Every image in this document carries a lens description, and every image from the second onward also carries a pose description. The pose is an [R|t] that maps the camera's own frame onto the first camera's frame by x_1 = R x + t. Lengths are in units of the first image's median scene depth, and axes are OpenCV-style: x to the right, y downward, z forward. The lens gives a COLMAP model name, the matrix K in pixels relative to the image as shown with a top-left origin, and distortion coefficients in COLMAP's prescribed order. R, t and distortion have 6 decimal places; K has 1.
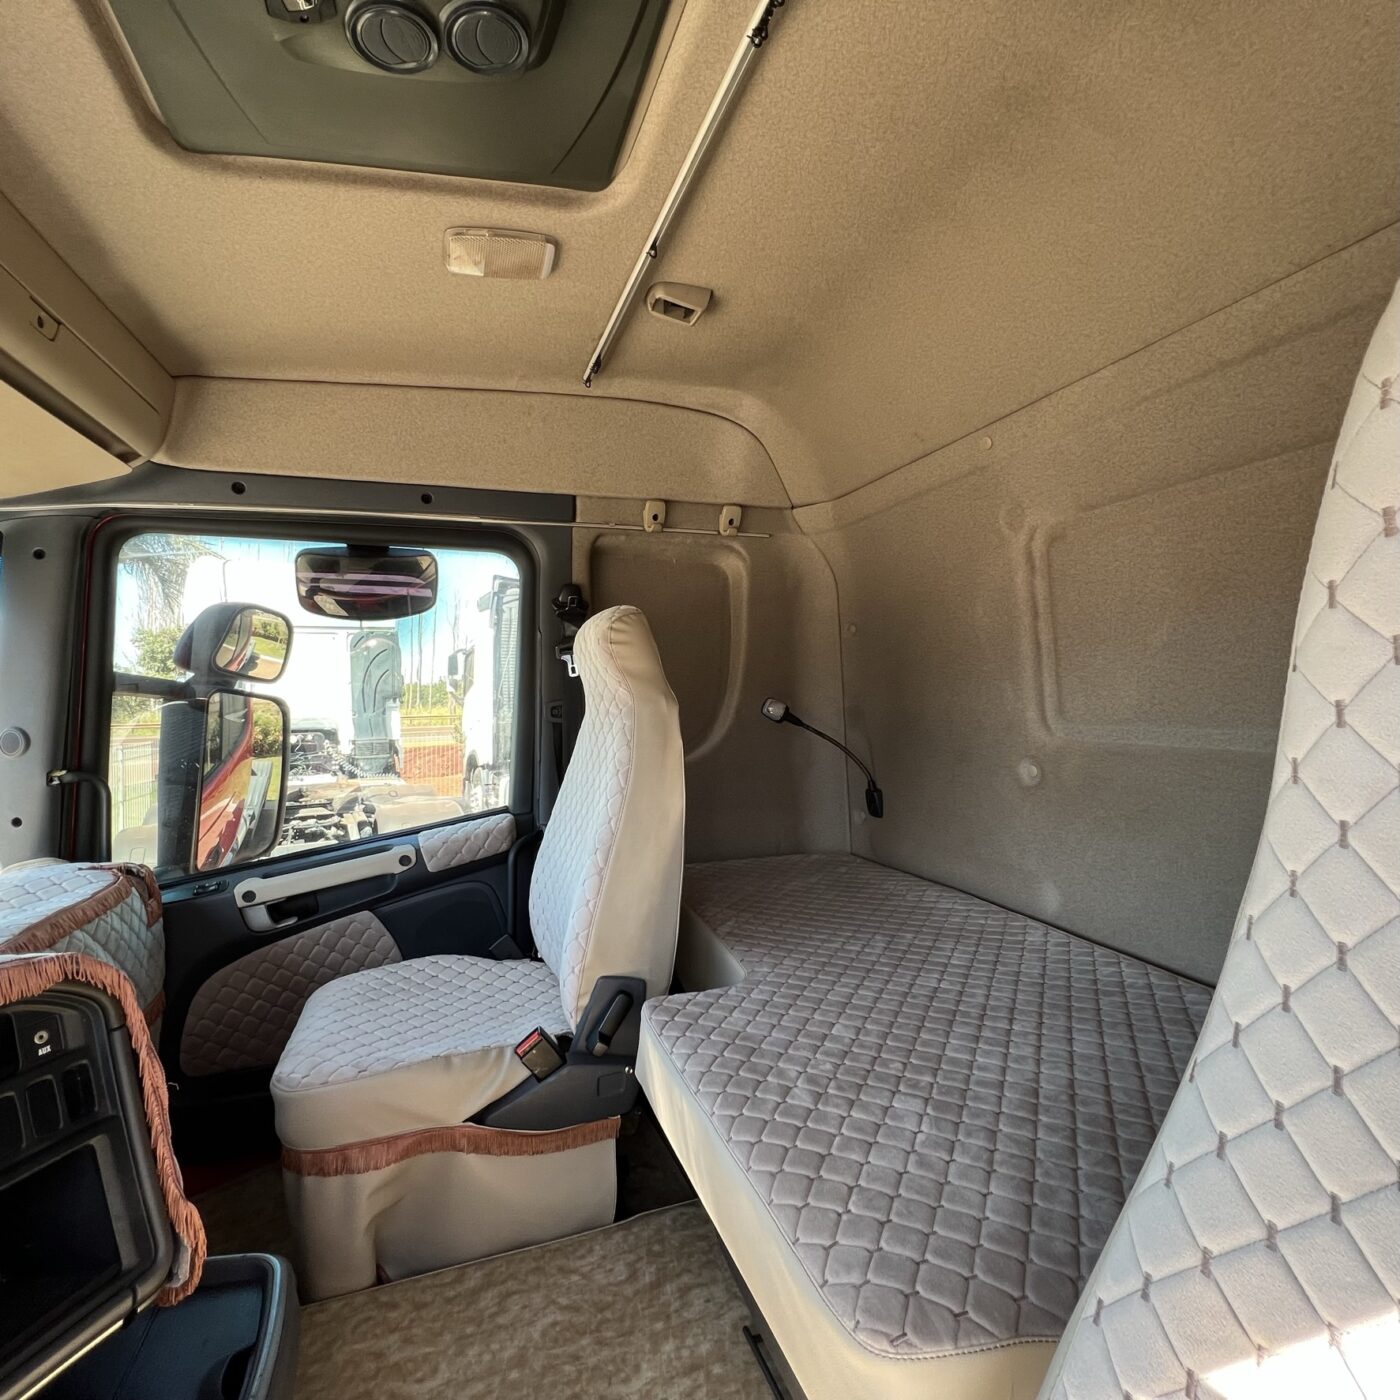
lens RADIAL K [[747.3, 0, 694.3], [0, 747.3, 696.6], [0, 0, 1]] dist [-0.001740, 0.001439]
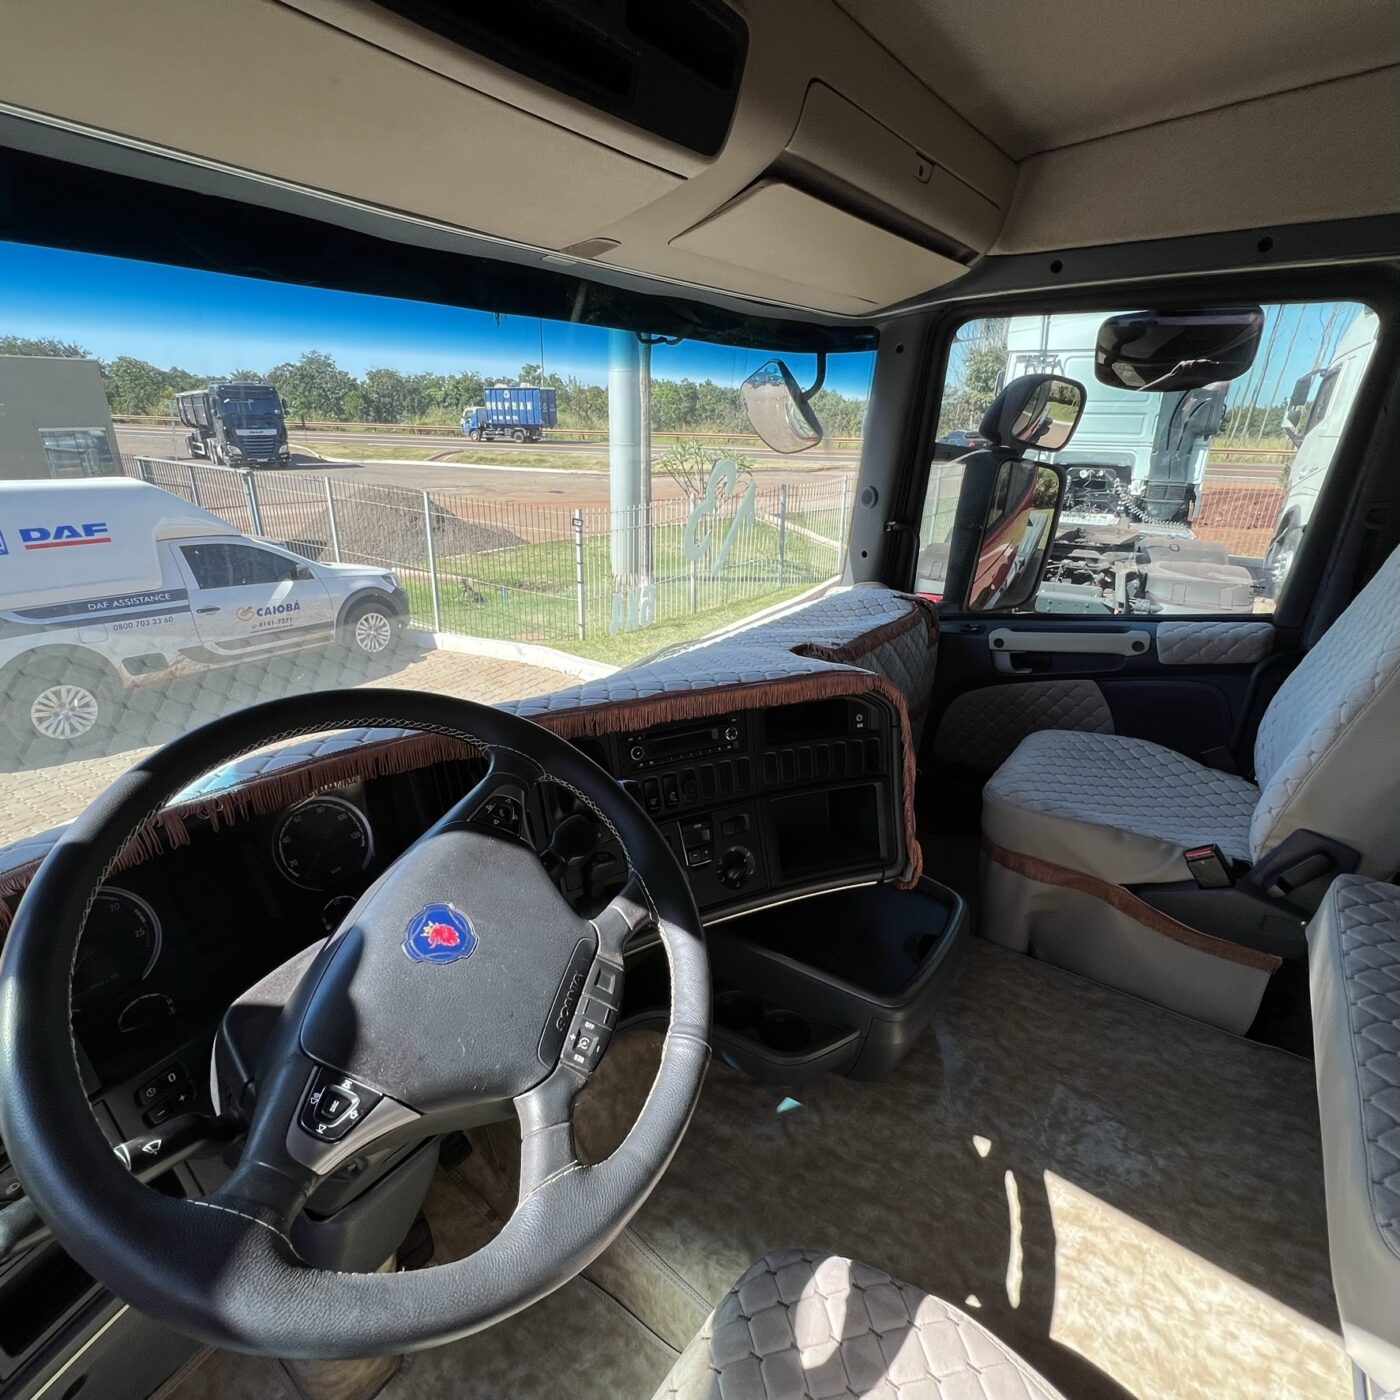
lens RADIAL K [[749.9, 0, 694.5], [0, 749.9, 696.8], [0, 0, 1]] dist [-0.001386, -0.002201]
pose [[0.572062, 0.310716, -0.759079, 0.080252], [-0.026393, 0.931963, 0.361593, -0.082156], [0.819785, -0.186819, 0.541341, -0.093231]]
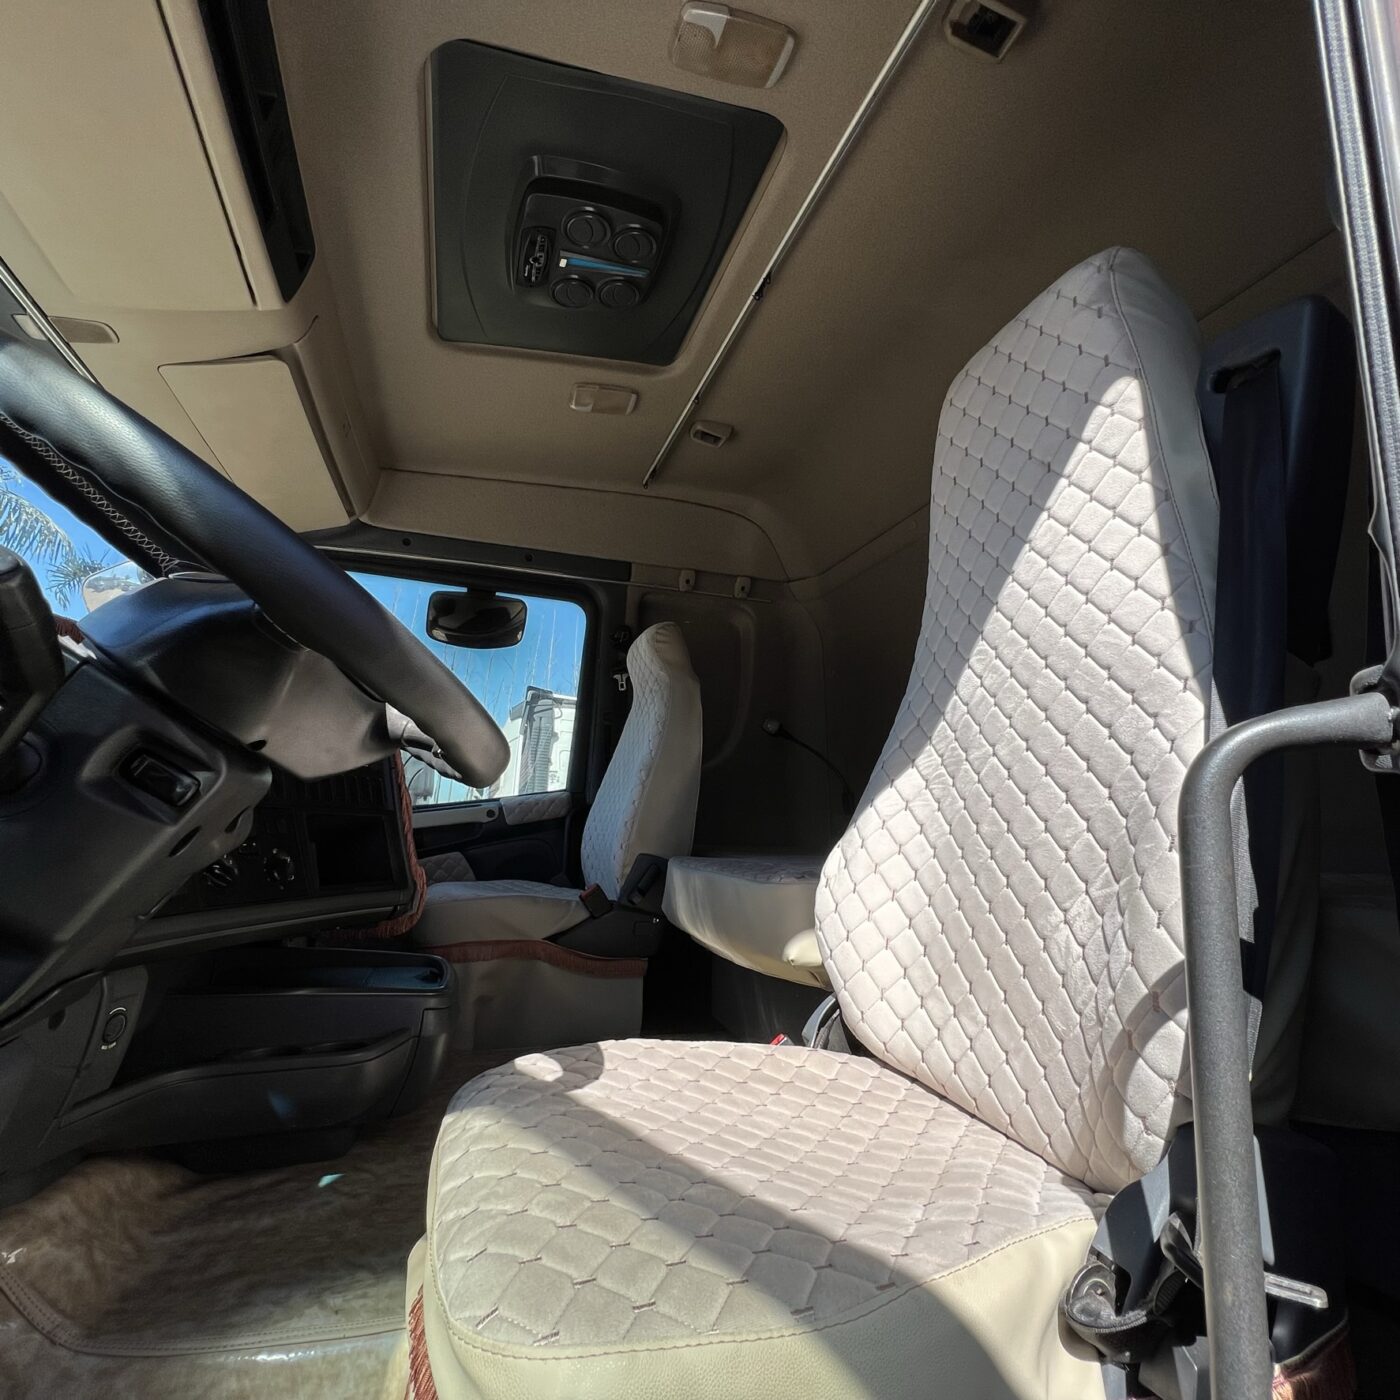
lens RADIAL K [[749.9, 0, 694.5], [0, 749.9, 696.8], [0, 0, 1]] dist [-0.001386, -0.002201]
pose [[0.998914, 0.037932, -0.027044, 0.006777], [-0.042181, 0.982869, -0.179416, 0.256839], [0.019775, 0.180362, 0.983401, -0.378709]]
